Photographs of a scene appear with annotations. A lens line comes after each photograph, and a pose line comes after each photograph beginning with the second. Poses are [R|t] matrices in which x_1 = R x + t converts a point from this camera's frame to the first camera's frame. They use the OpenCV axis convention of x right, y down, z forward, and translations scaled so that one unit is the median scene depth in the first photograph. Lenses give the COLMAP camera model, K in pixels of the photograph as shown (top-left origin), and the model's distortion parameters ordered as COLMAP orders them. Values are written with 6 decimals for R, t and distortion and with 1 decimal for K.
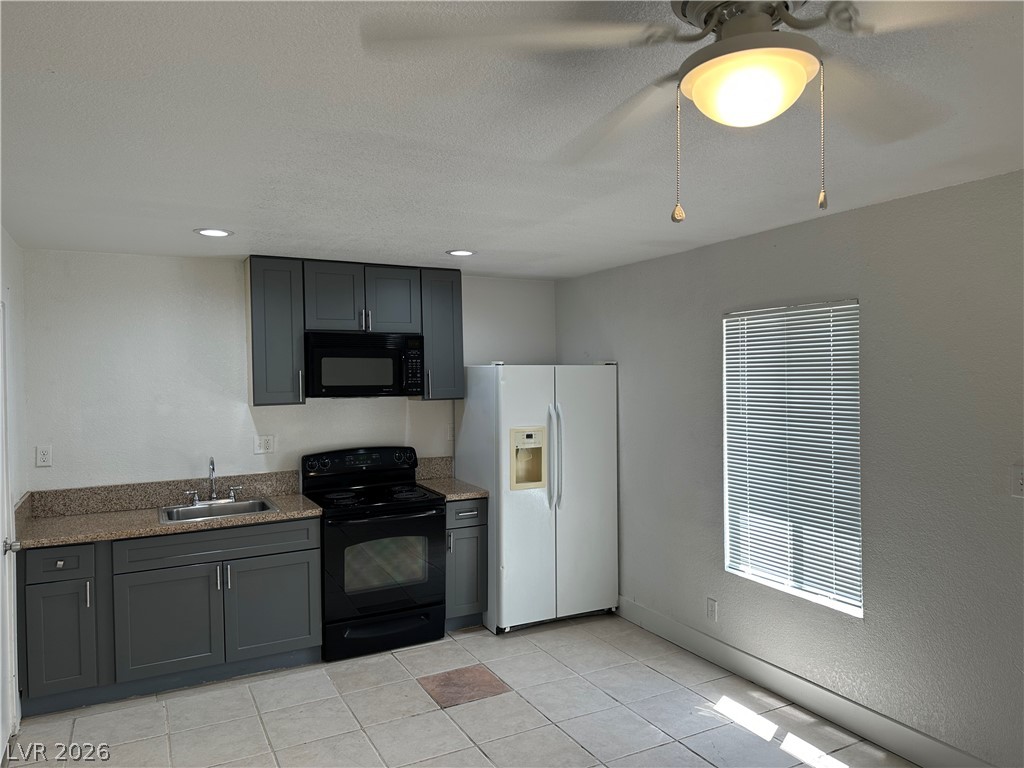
lens RADIAL K [[734.8, 0, 518.1], [0, 734.8, 380.0], [0, 0, 1]] dist [0.047840, -0.044119]
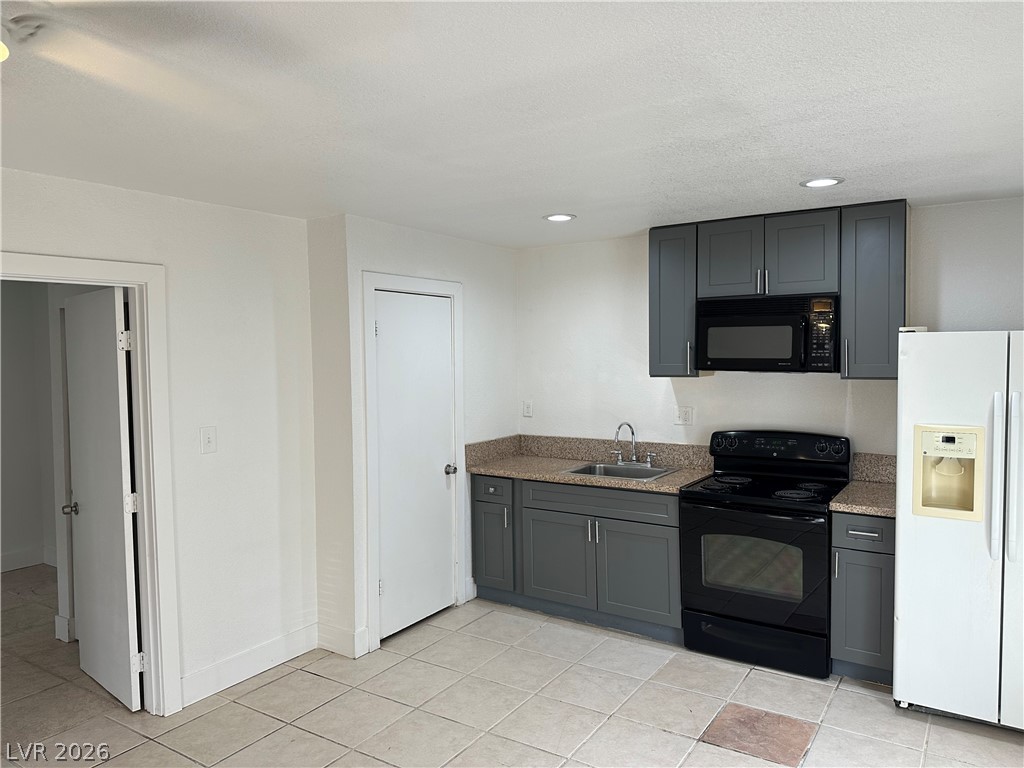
lens RADIAL K [[734.8, 0, 514.4], [0, 734.8, 383.0], [0, 0, 1]] dist [0.047840, -0.044119]
pose [[0.488869, 0.051303, -0.870847, 0.425270], [-0.009521, 0.998524, 0.053480, -0.007714], [0.872305, -0.017854, 0.488636, 0.335823]]
